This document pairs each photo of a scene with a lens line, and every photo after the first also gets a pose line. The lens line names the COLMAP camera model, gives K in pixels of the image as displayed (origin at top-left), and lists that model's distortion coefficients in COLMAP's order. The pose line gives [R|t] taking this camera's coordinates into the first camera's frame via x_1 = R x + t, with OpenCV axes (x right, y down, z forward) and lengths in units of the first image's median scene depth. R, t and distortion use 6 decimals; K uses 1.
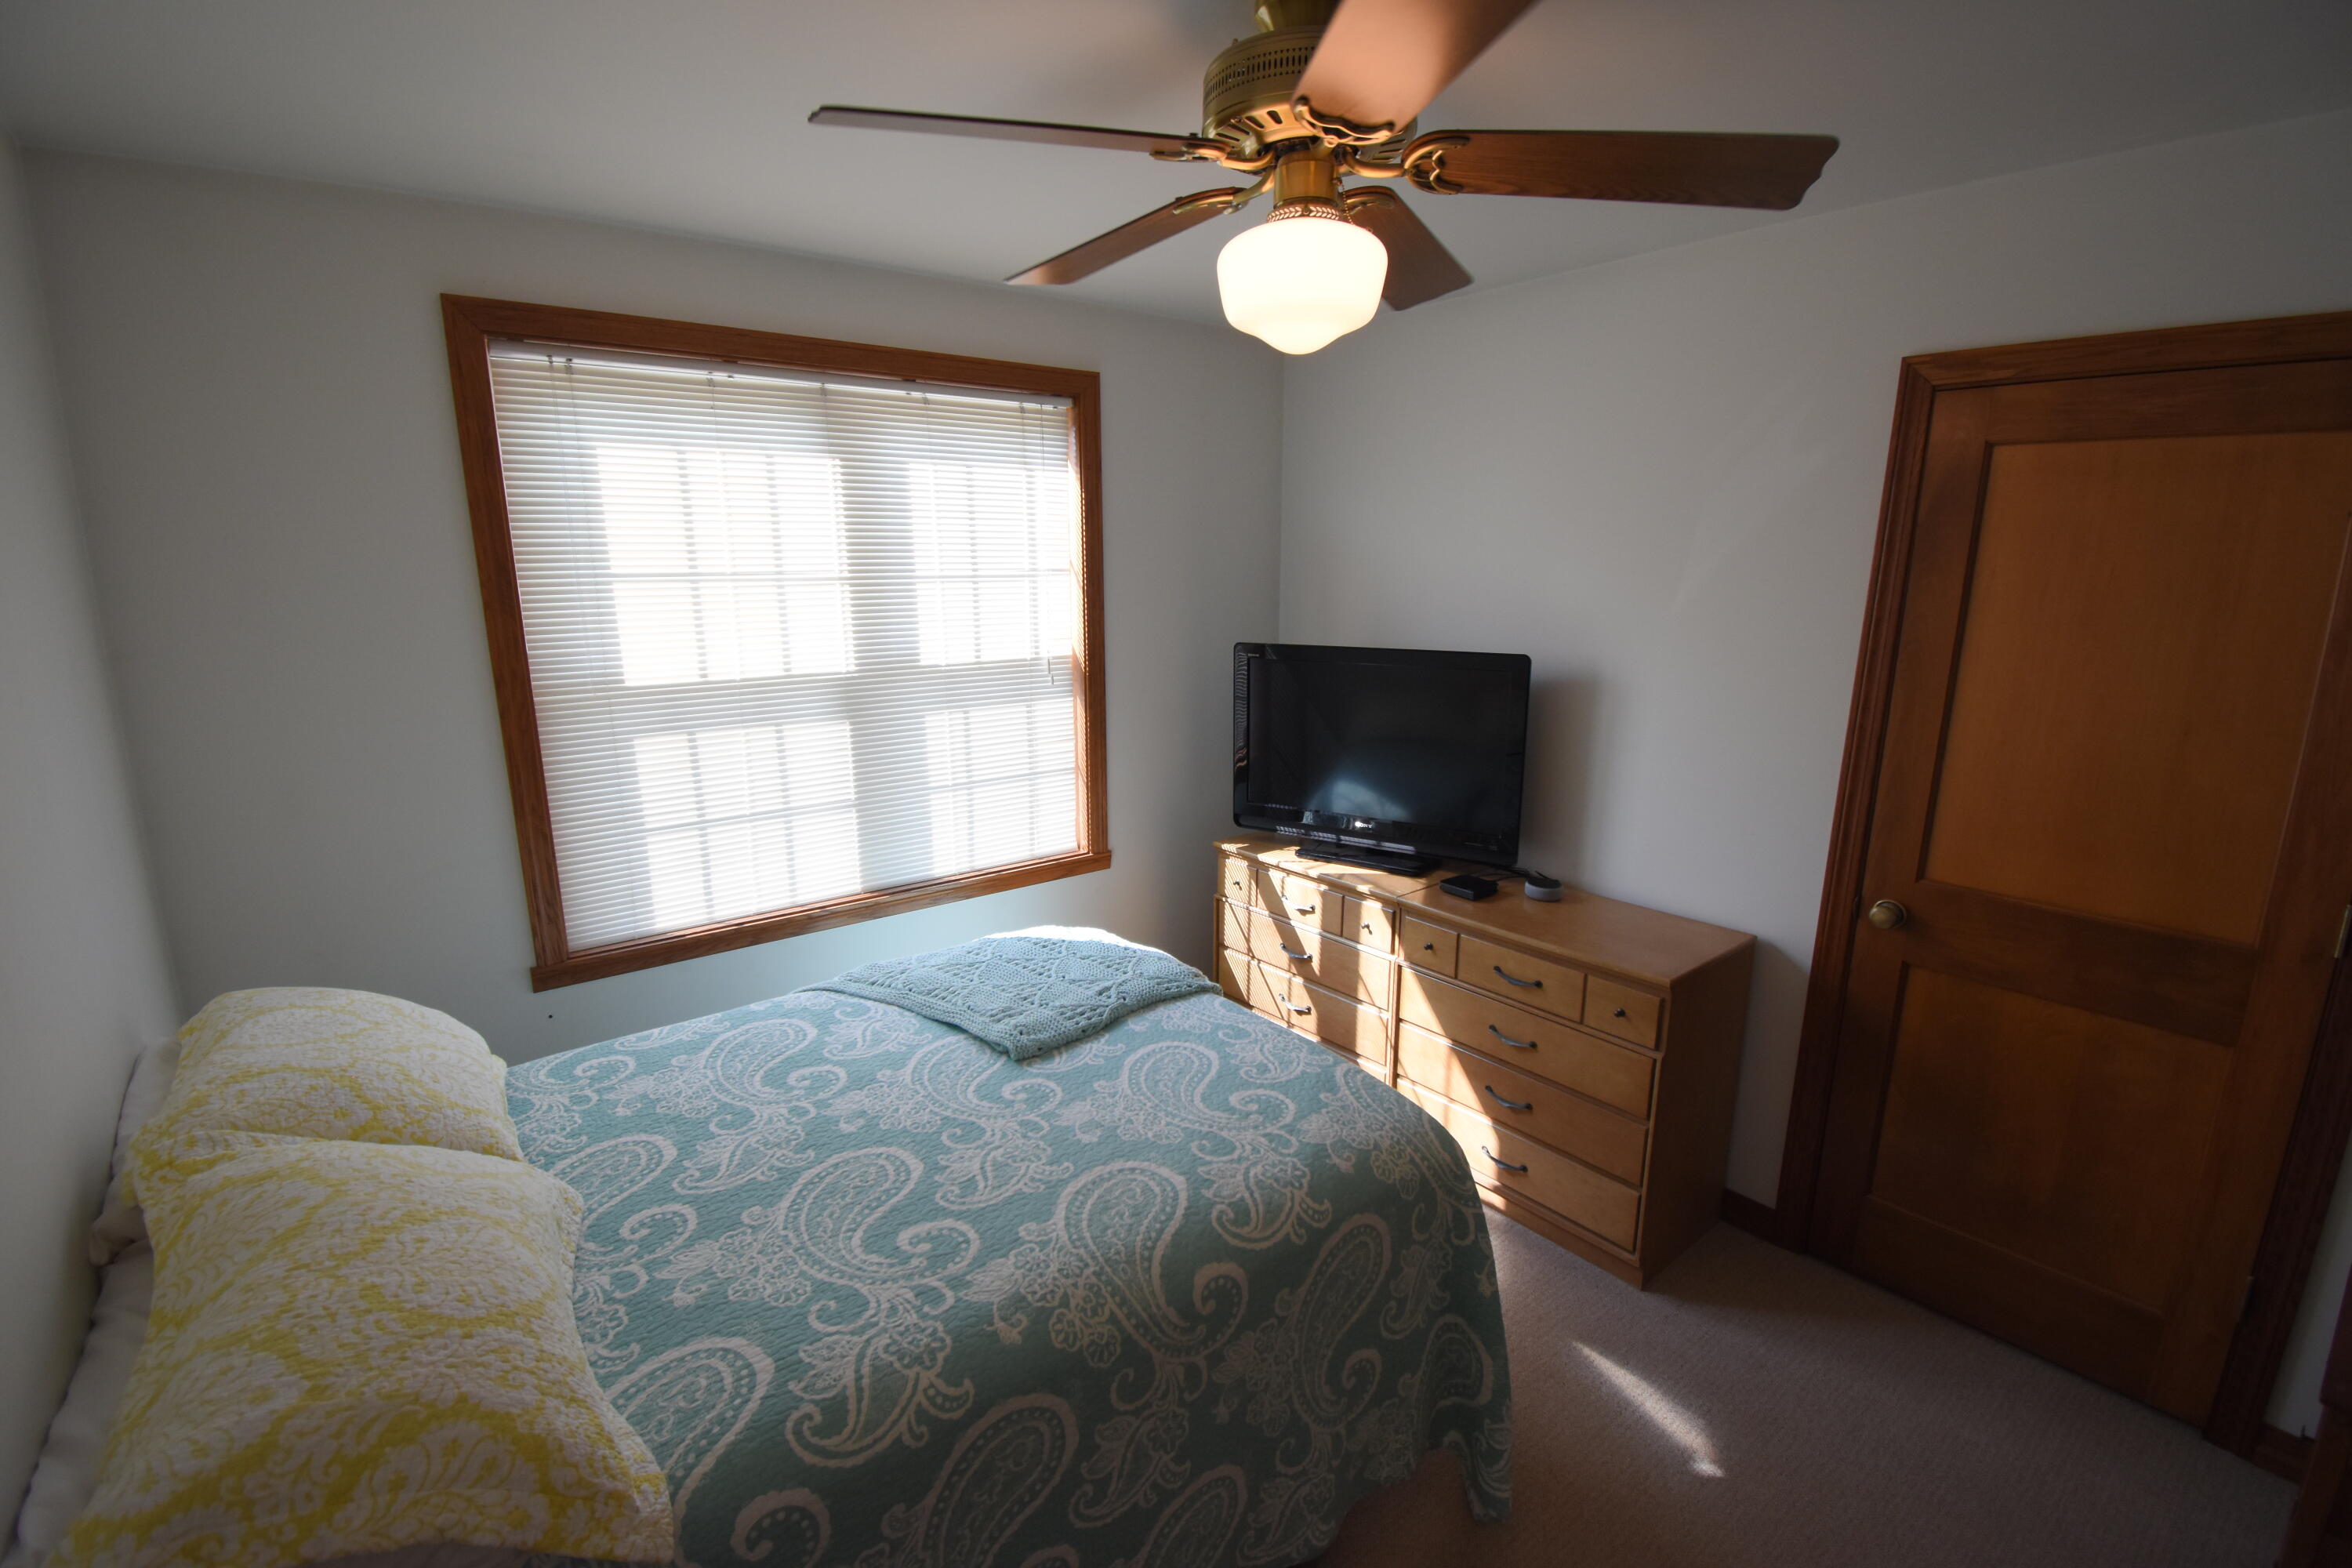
lens RADIAL K [[1037.6, 0, 1190.5], [0, 1037.6, 782.6], [0, 0, 1]] dist [0.014238, -0.021433]
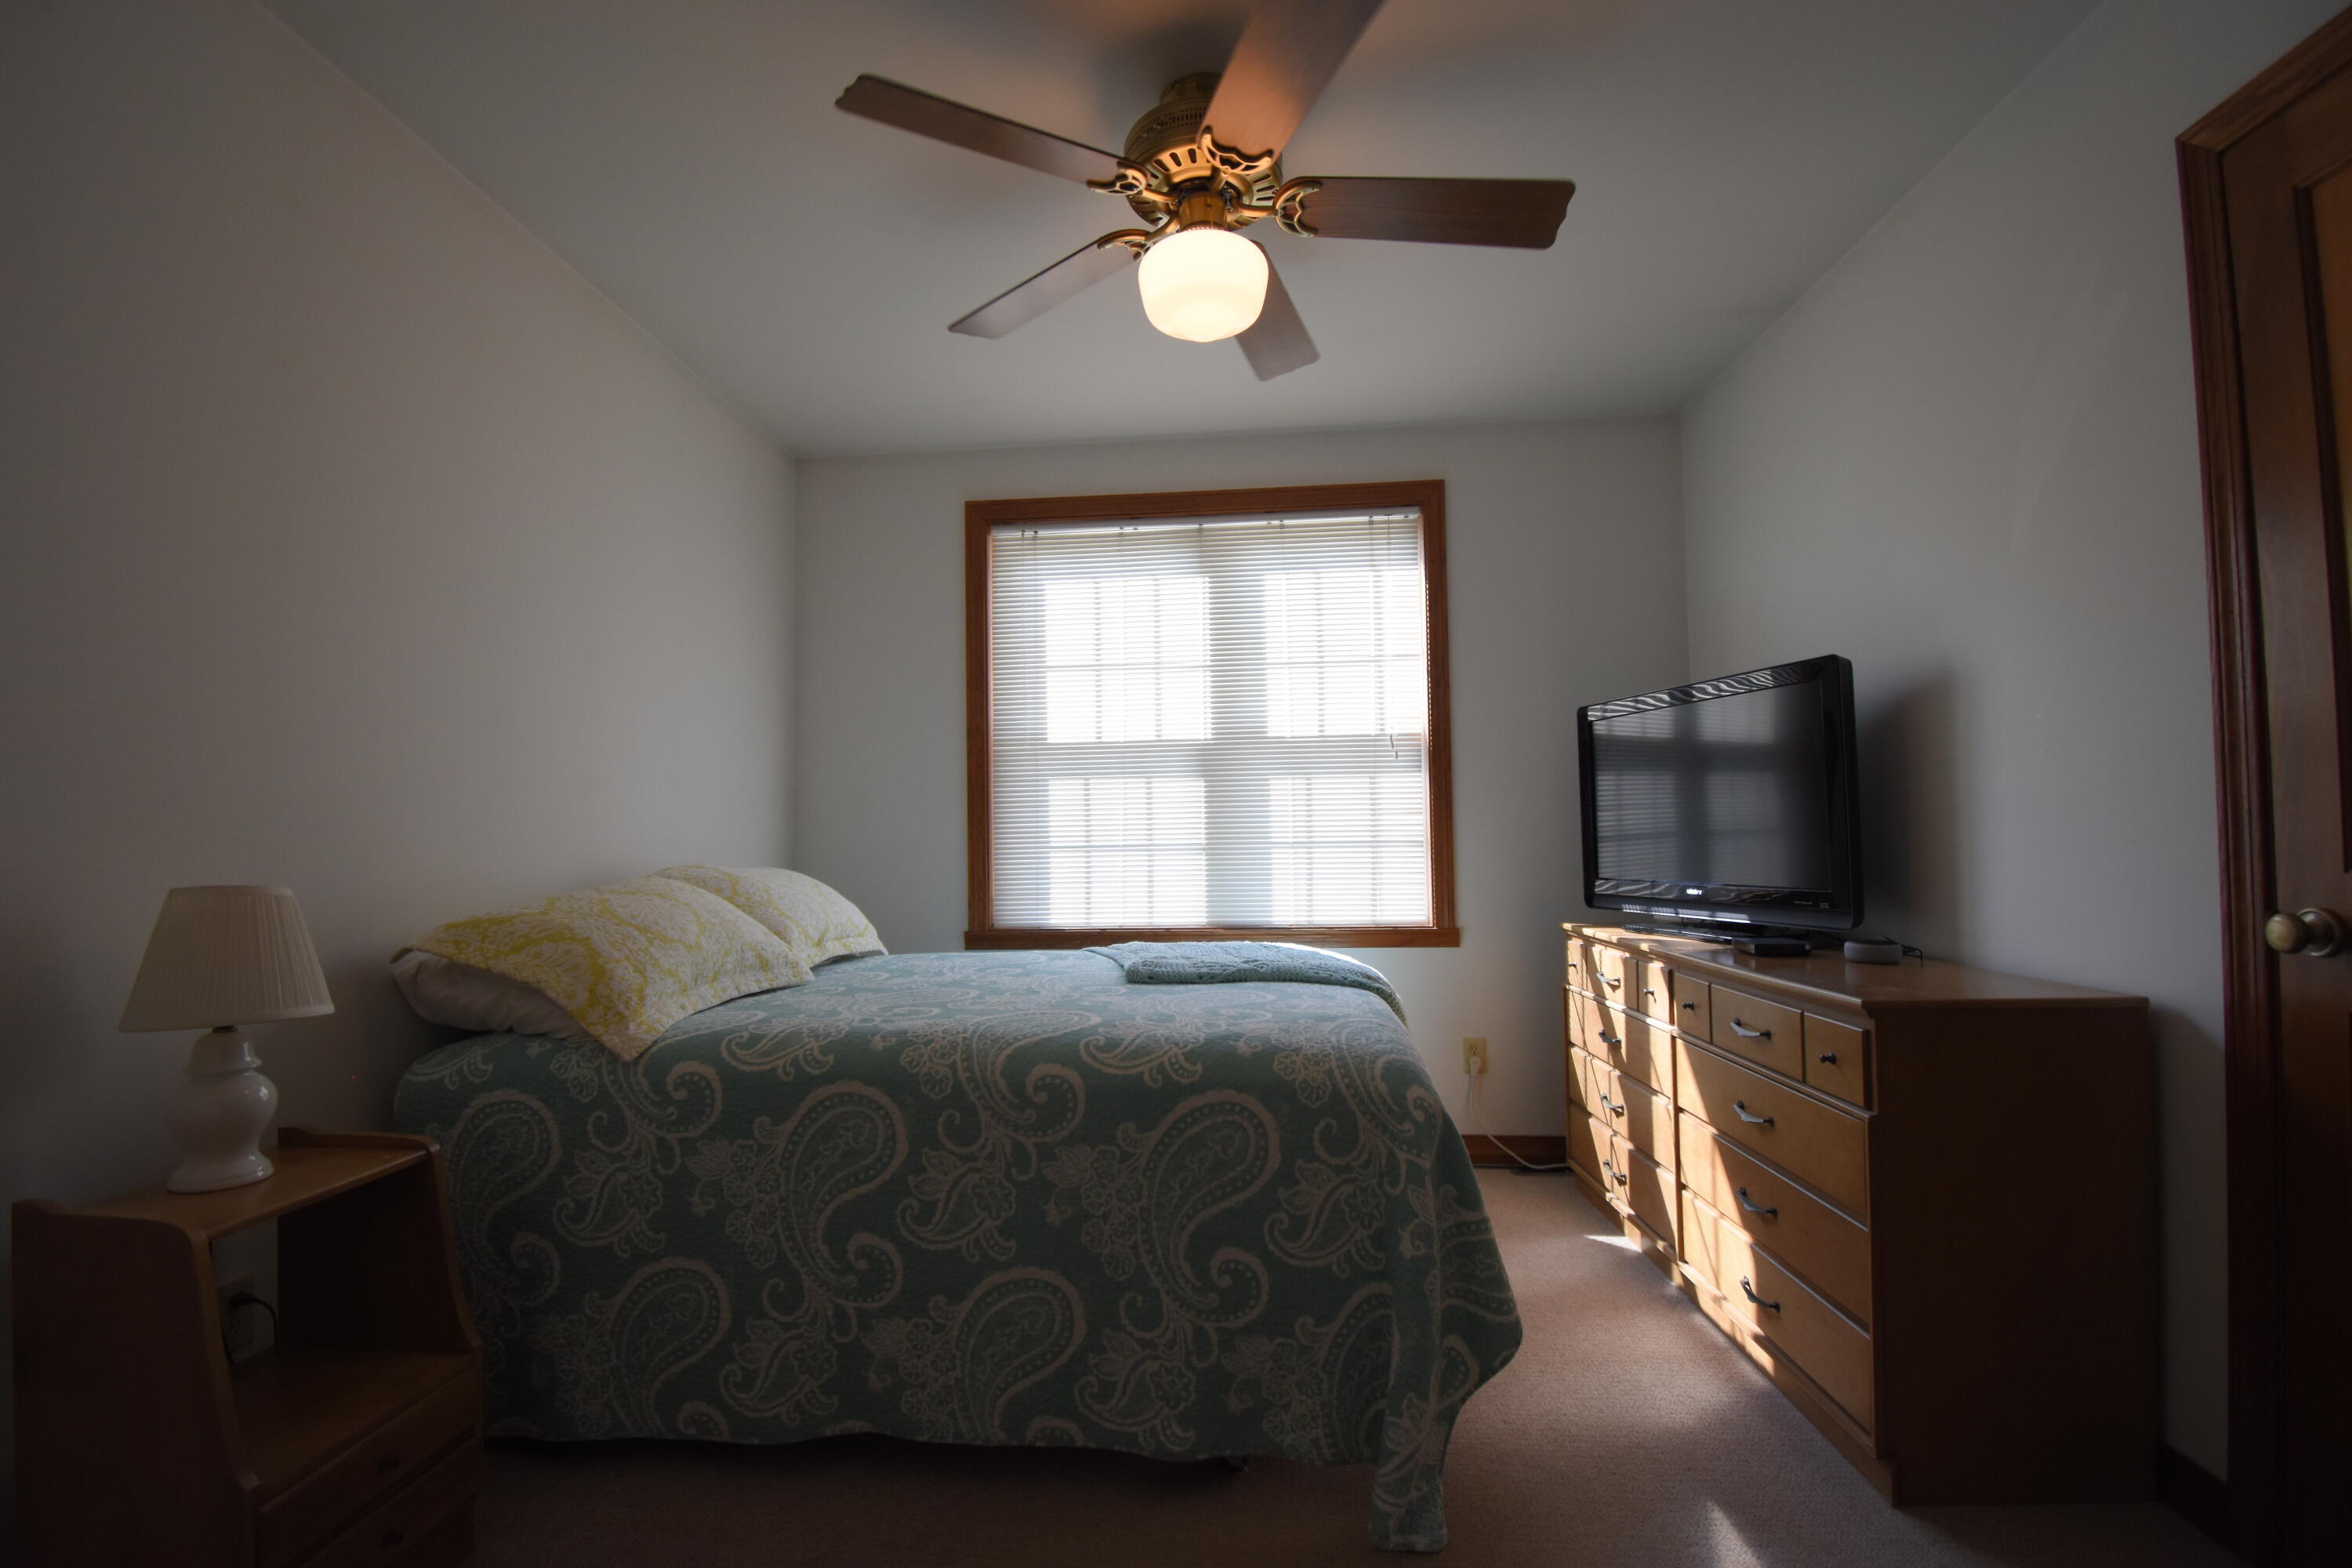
lens RADIAL K [[1037.6, 0, 1167.0], [0, 1037.6, 772.2], [0, 0, 1]] dist [0.014238, -0.021433]
pose [[0.735452, -0.048805, -0.675817, 0.485441], [-0.127165, 0.969738, -0.208417, 0.201034], [0.665537, 0.239221, 0.706989, 0.104615]]
